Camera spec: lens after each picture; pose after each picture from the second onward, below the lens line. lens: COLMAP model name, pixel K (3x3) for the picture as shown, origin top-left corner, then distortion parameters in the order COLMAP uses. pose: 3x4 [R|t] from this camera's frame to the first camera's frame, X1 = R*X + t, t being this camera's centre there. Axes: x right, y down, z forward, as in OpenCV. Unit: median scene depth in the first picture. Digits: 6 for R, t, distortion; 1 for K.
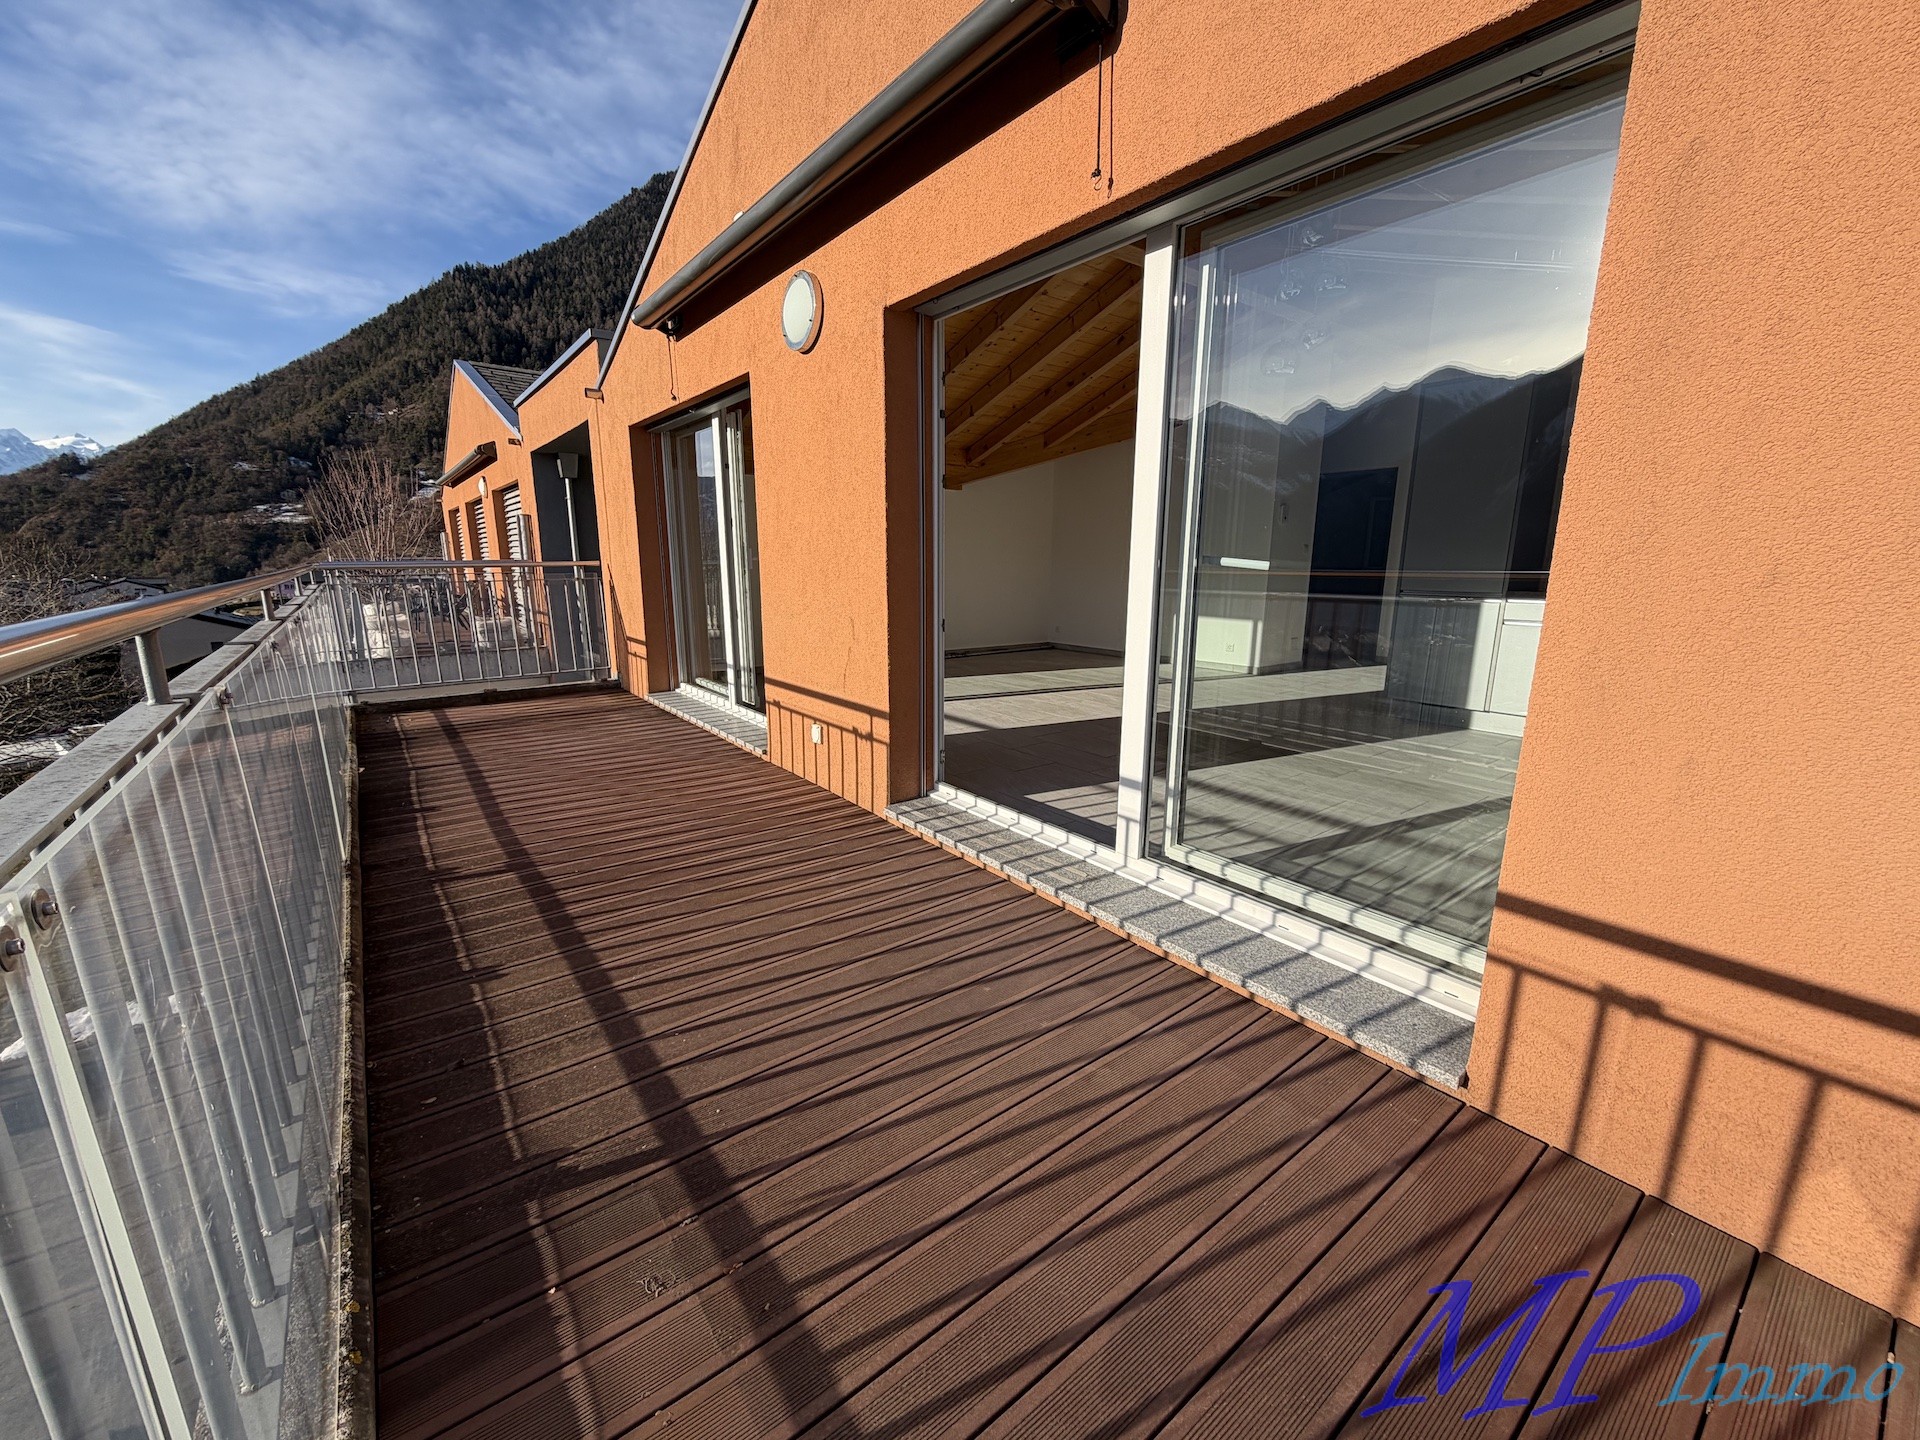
lens RADIAL K [[763.4, 0, 963.9], [0, 763.4, 726.2], [0, 0, 1]] dist [-0.009945, 0.002971]
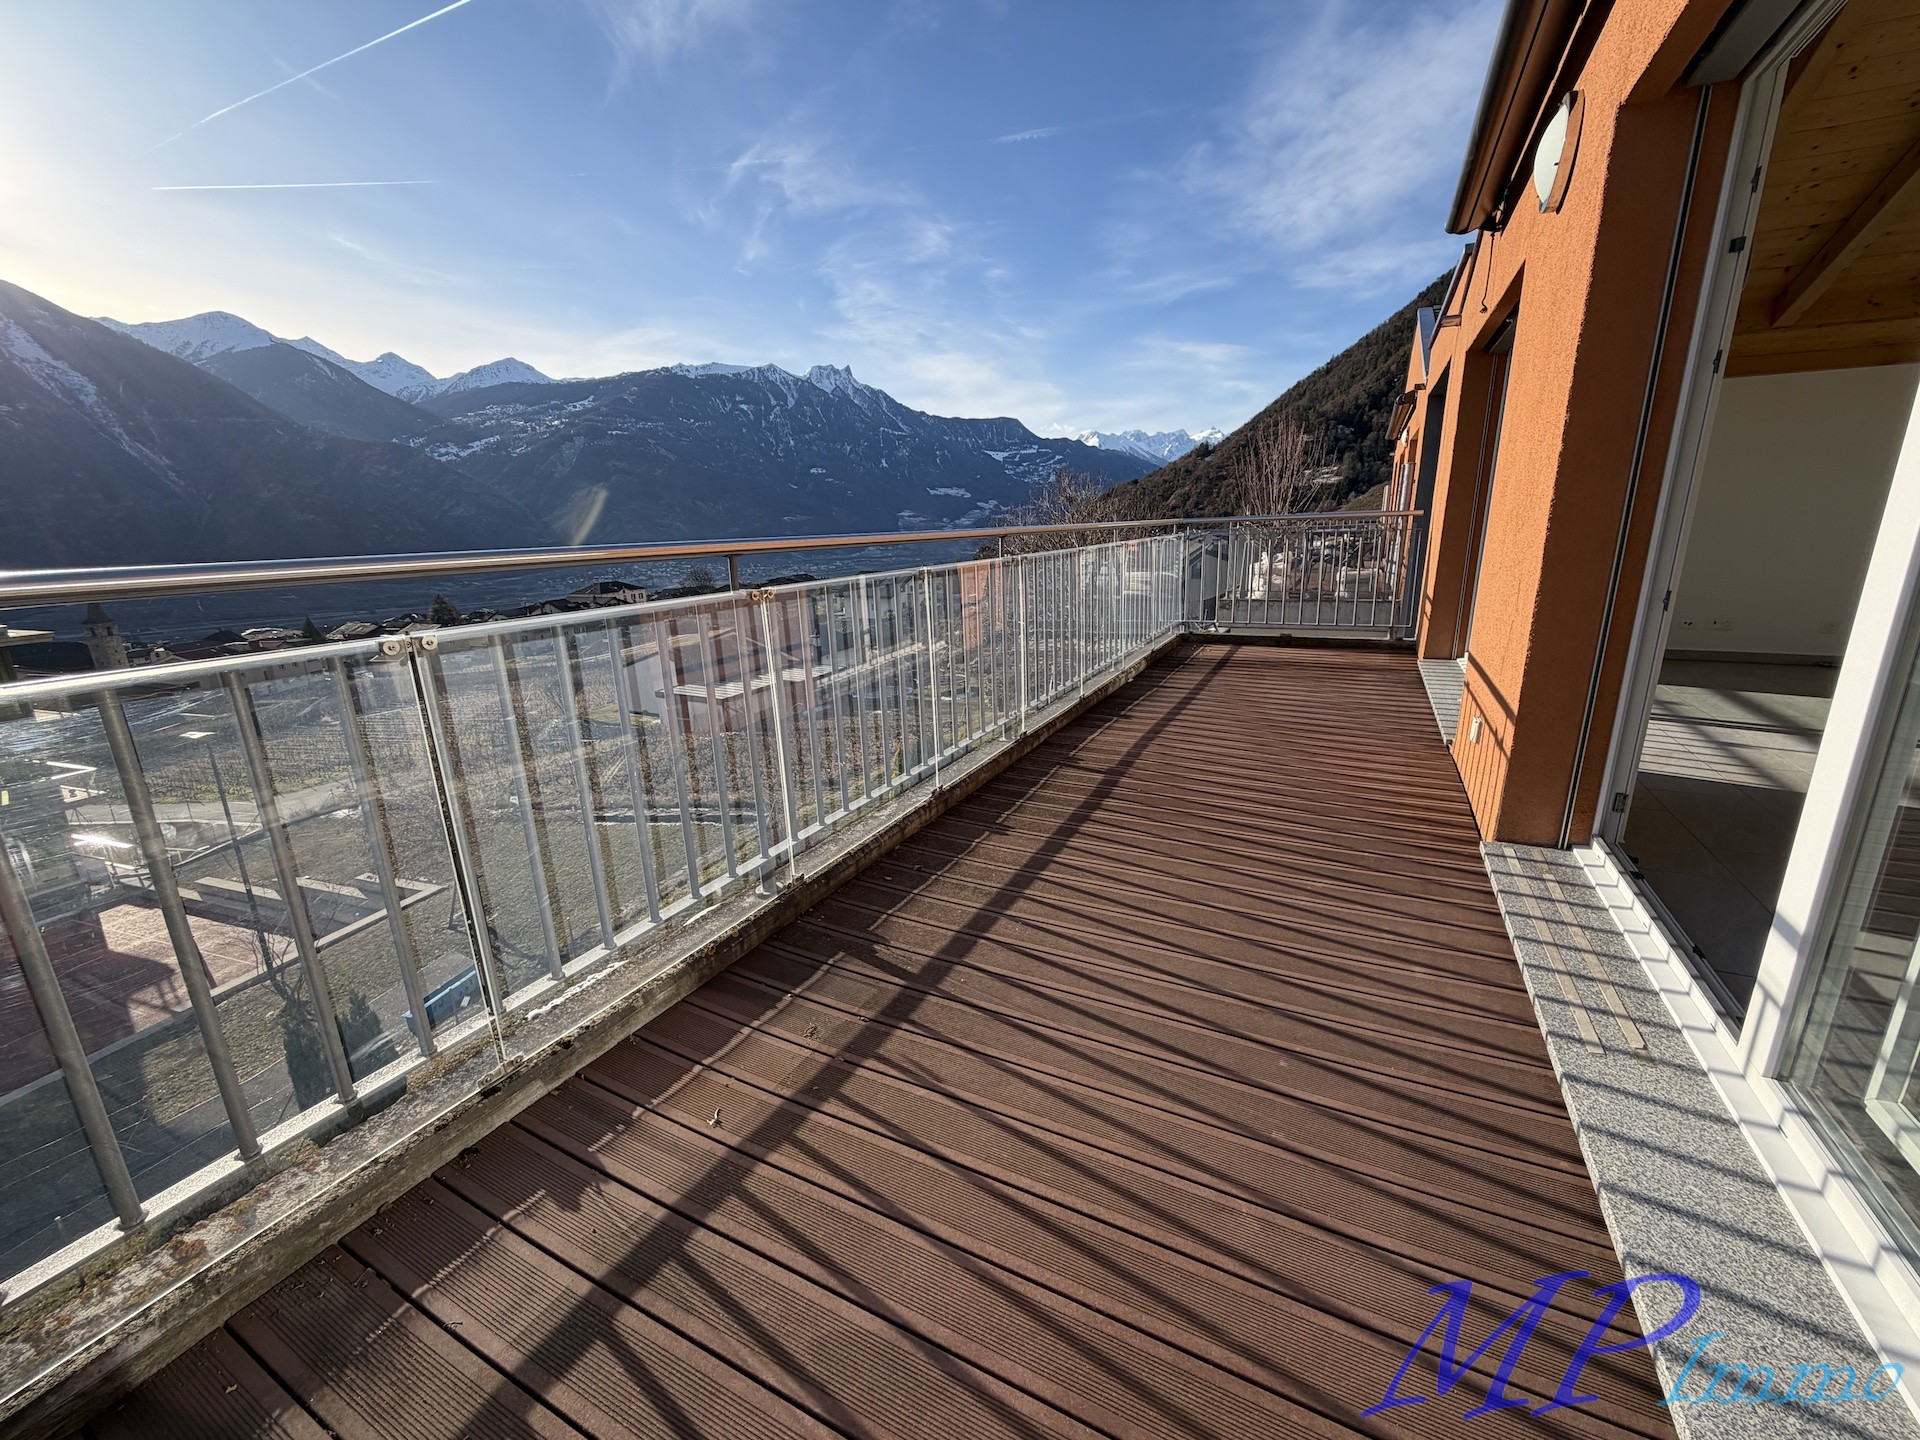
lens RADIAL K [[763.4, 0, 963.9], [0, 763.4, 726.2], [0, 0, 1]] dist [-0.009945, 0.002971]
pose [[0.422969, 0.221192, -0.878733, 0.382786], [-0.169081, 0.971983, 0.163279, -0.046713], [0.890230, 0.079515, 0.448518, 0.256616]]
